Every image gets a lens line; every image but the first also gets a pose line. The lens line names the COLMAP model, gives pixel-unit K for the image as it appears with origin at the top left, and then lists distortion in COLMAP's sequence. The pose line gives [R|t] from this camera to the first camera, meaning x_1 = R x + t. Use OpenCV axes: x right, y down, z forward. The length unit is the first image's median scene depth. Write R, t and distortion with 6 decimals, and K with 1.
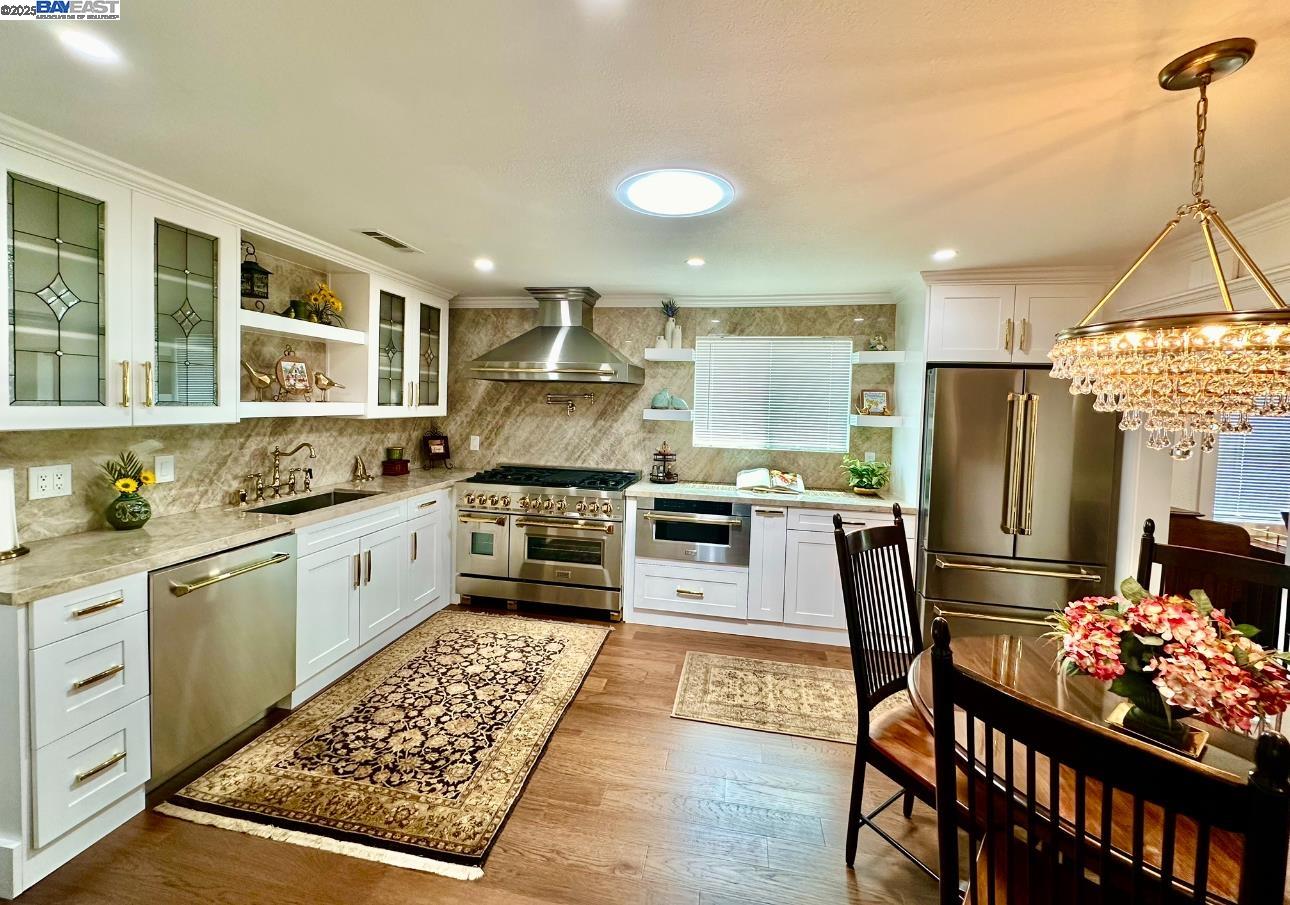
lens RADIAL K [[526.9, 0, 635.8], [0, 526.9, 421.4], [0, 0, 1]] dist [0.002705, -0.000120]
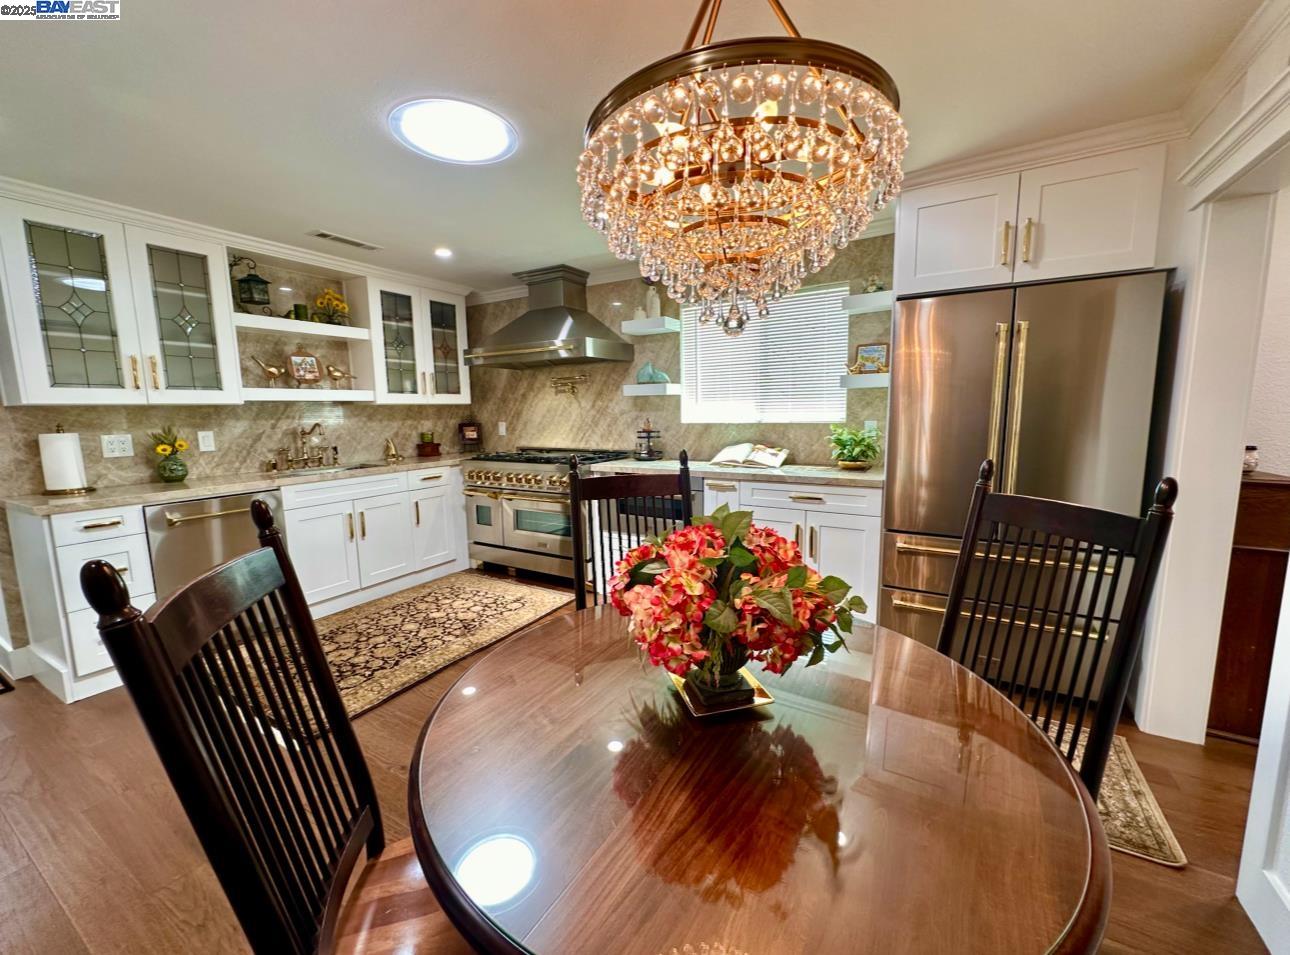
lens RADIAL K [[524.8, 0, 636.9], [0, 524.8, 478.1], [0, 0, 1]] dist [0.000653, 0.000724]
pose [[0.937808, 0.001211, -0.347152, 0.479457], [0.030637, 0.995803, 0.086237, 0.082904], [0.345800, -0.091510, 0.933835, 0.102743]]
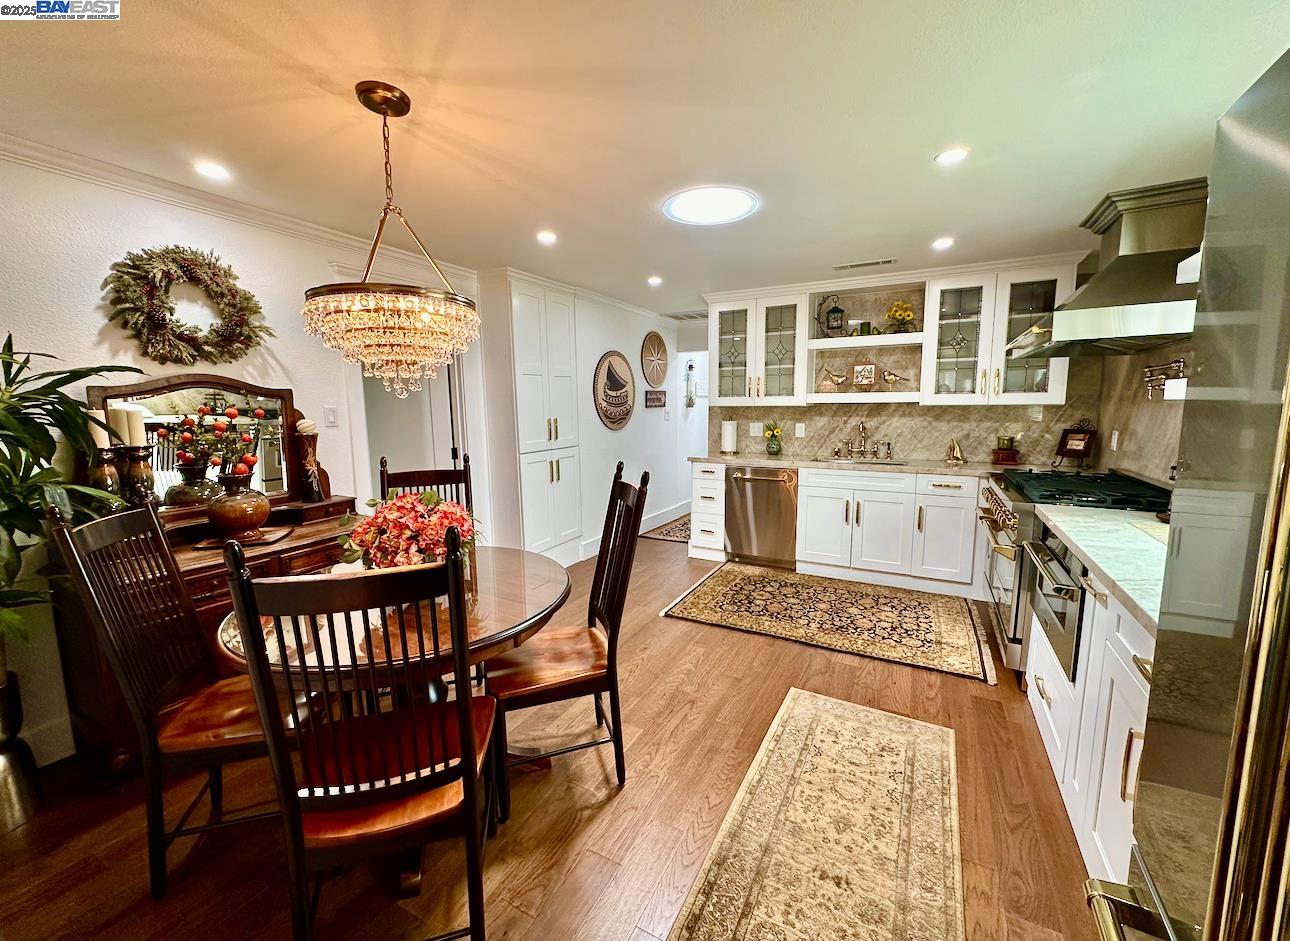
lens RADIAL K [[507.9, 0, 638.5], [0, 507.9, 469.5], [0, 0, 1]] dist [-0.001136, -0.000067]
pose [[-0.315376, 0.093568, -0.944343, 0.868030], [-0.037878, 0.993093, 0.111048, 0.039231], [0.948211, 0.070791, -0.309653, 0.830873]]
